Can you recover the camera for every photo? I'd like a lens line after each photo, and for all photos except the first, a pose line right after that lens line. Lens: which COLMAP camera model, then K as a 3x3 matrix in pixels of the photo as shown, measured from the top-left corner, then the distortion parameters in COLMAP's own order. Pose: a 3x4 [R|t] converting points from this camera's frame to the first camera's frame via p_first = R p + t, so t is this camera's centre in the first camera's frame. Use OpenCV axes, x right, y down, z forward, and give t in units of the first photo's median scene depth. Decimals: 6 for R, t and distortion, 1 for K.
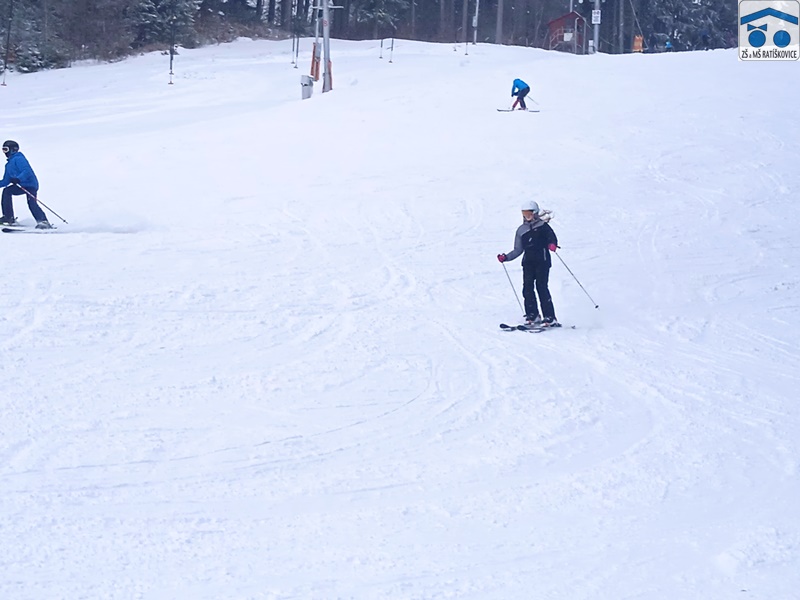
lens RADIAL K [[649.0, 0, 399.8], [0, 649.0, 300.3], [0, 0, 1]] dist [0.095961, 0.011391]
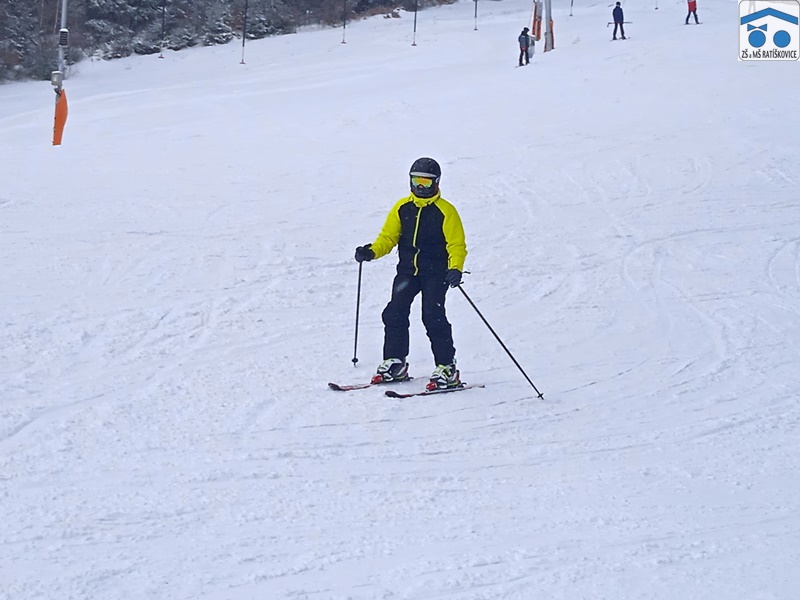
lens RADIAL K [[649.0, 0, 399.6], [0, 649.0, 299.0], [0, 0, 1]] dist [0.095961, 0.011391]
pose [[0.999832, -0.007504, 0.016698, -0.370313], [0.007608, 0.999952, -0.006145, 0.063411], [-0.016651, 0.006271, 0.999842, 0.007881]]
